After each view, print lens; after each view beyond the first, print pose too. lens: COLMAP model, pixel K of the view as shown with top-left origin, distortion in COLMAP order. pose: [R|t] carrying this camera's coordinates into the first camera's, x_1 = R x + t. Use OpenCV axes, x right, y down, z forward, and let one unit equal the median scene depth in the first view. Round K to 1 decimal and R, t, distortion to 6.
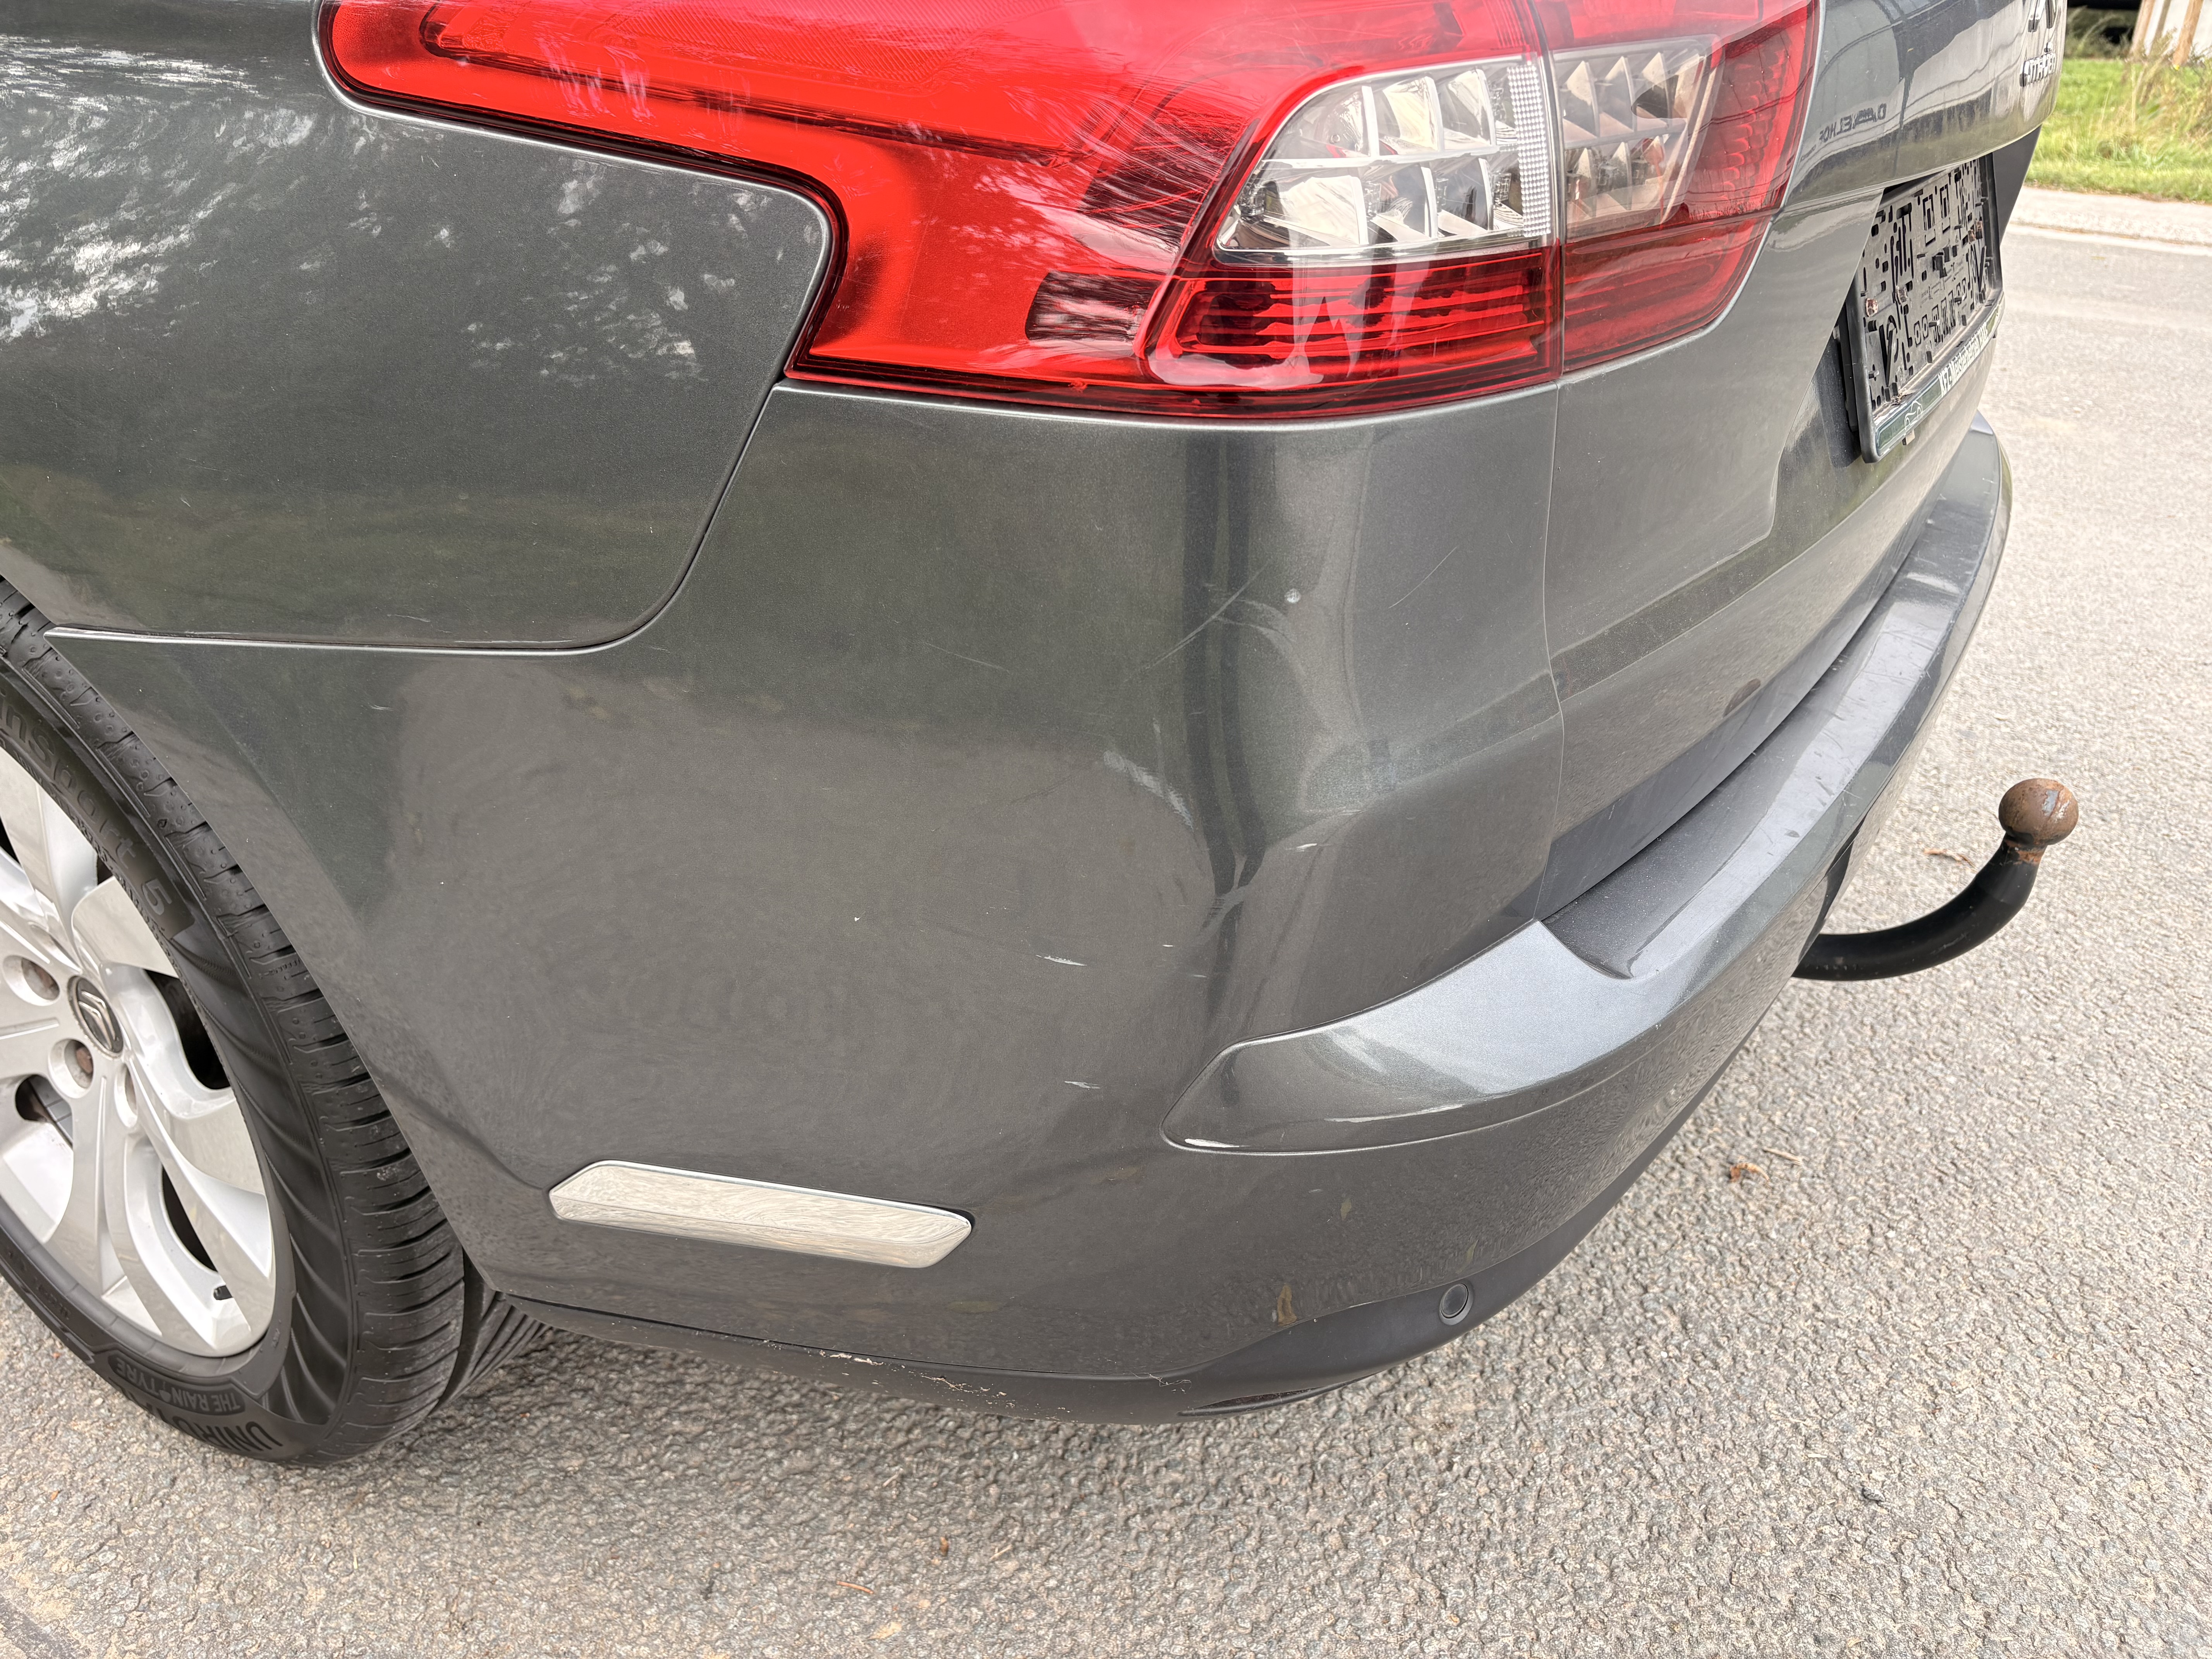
lens RADIAL K [[1704.4, 0, 1100.8], [0, 1704.4, 845.2], [0, 0, 1]] dist [0.021093, -0.036605]
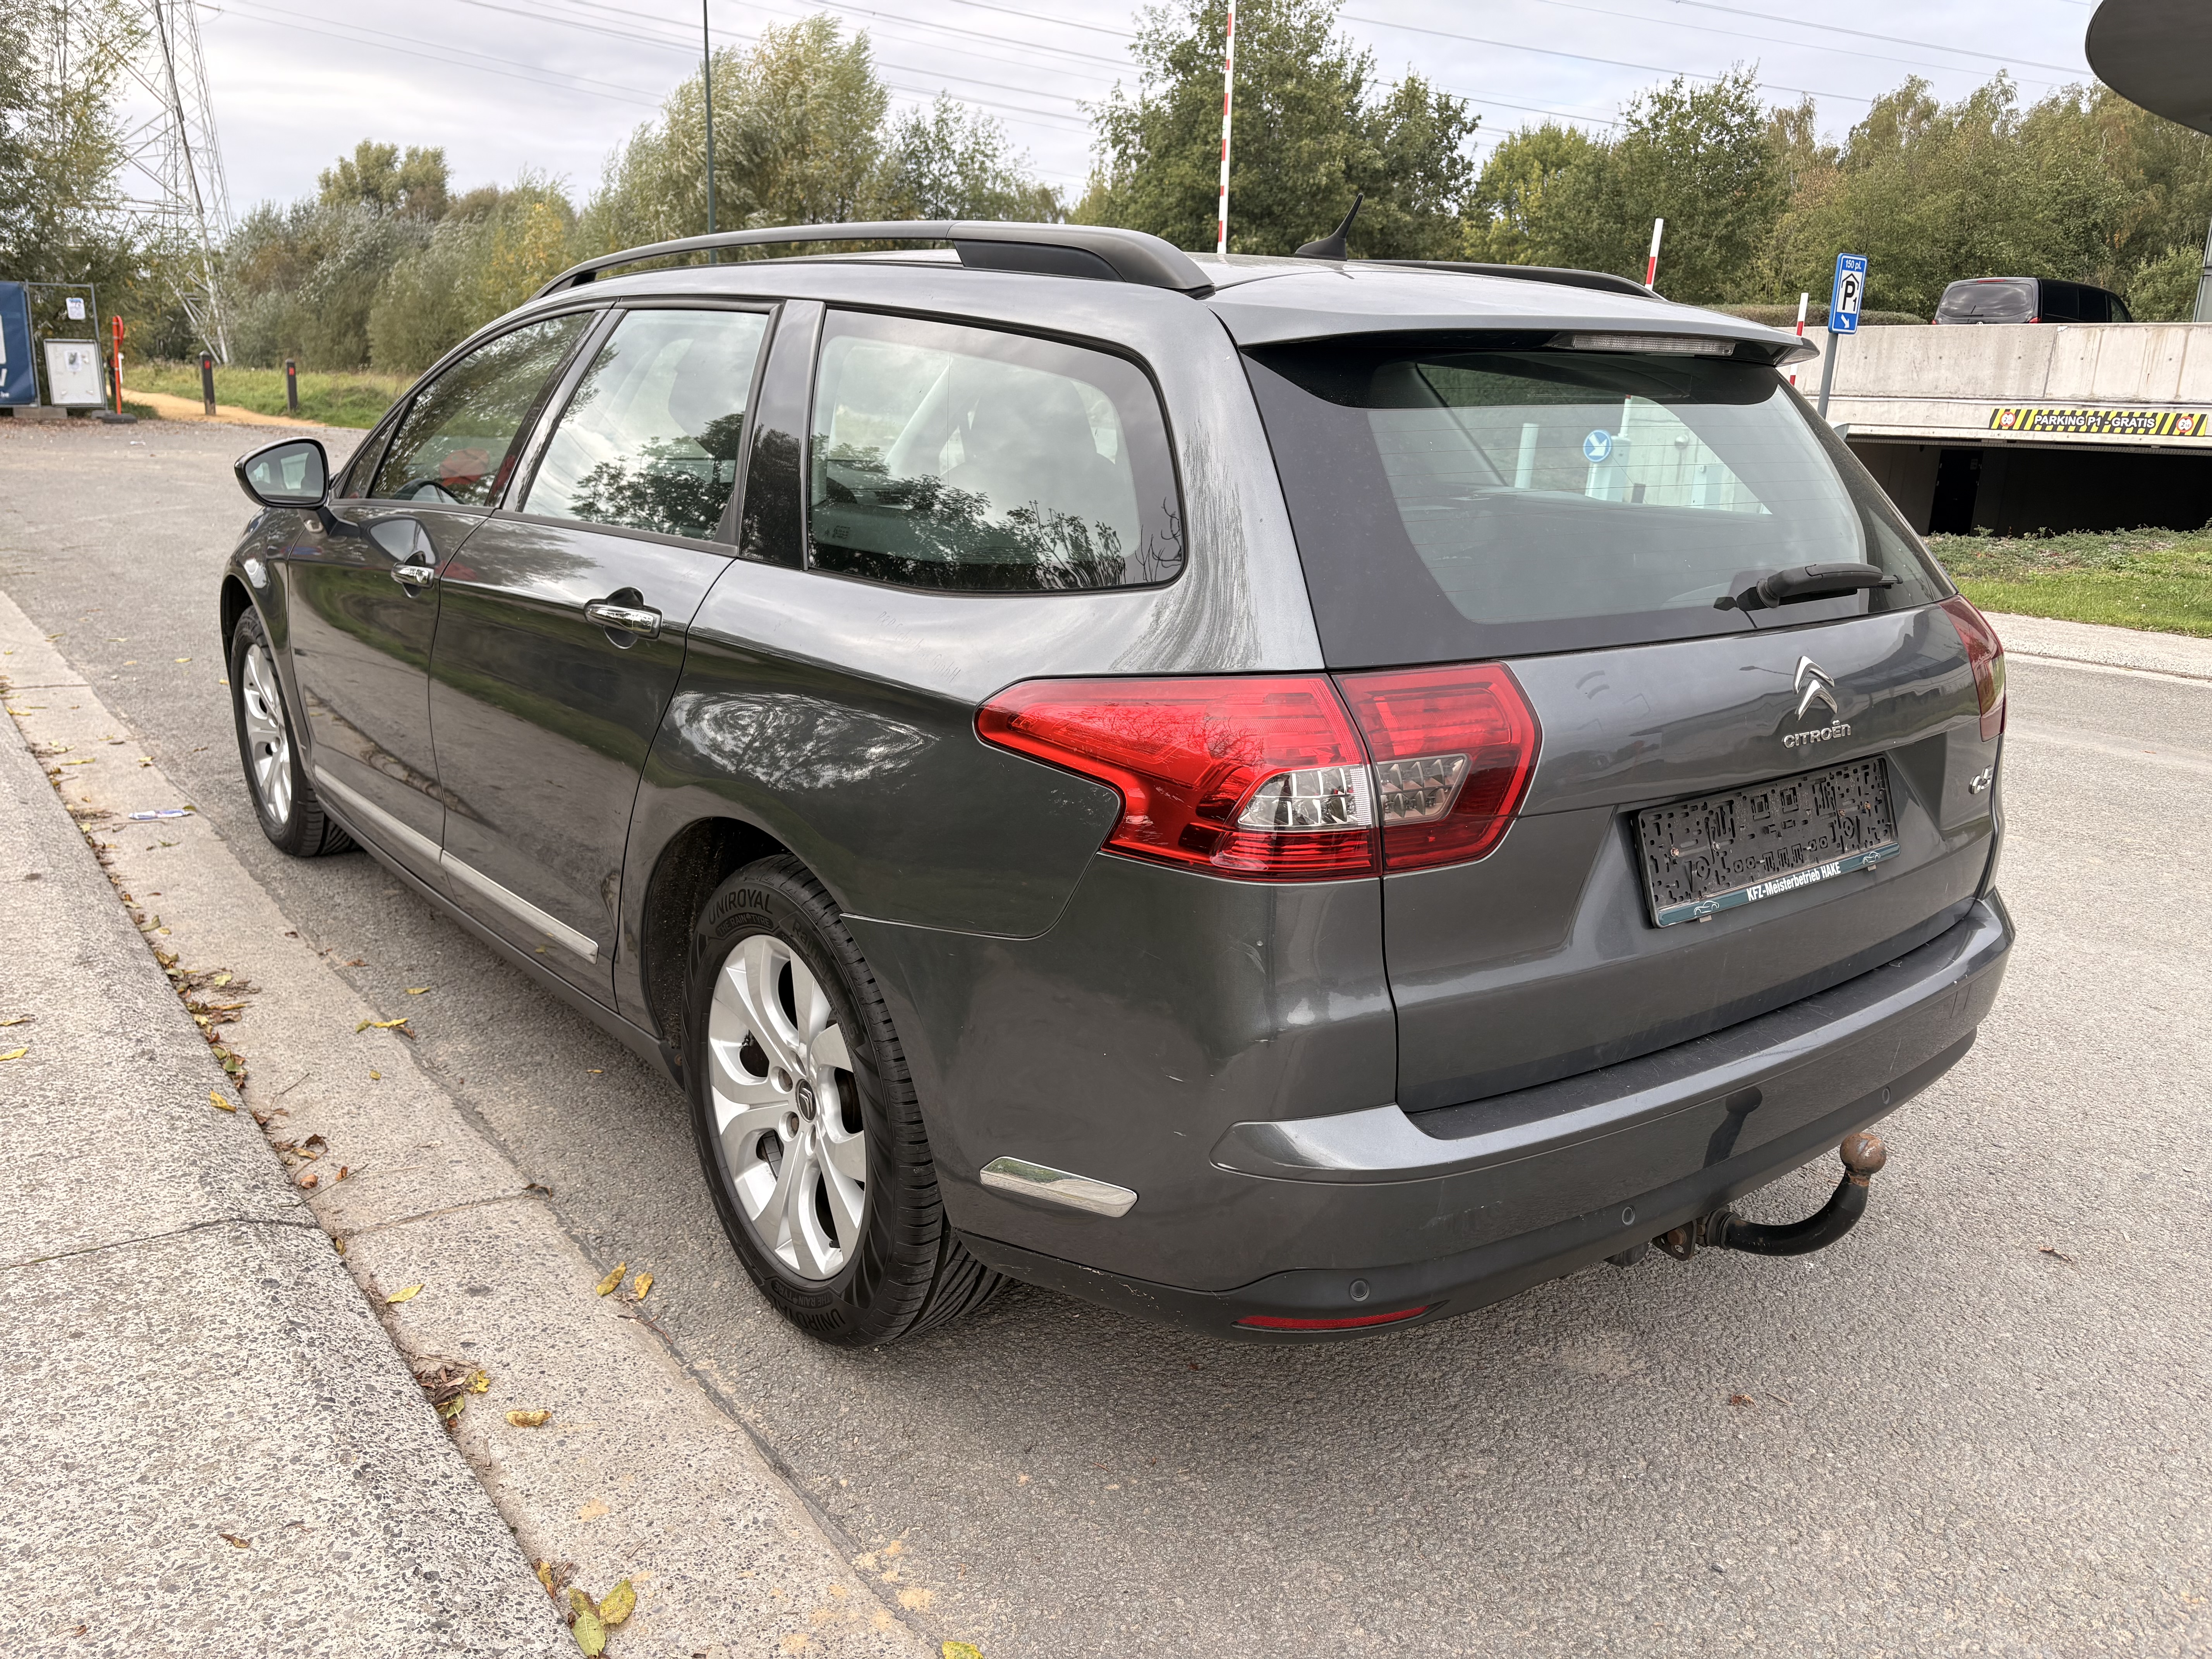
lens RADIAL K [[1704.4, 0, 1106.4], [0, 1704.4, 827.5], [0, 0, 1]] dist [0.021093, -0.036605]
pose [[0.940923, 0.081248, -0.328728, 0.433368], [-0.159802, 0.962429, -0.219531, 0.178886], [0.298541, 0.259093, 0.918555, -0.924716]]
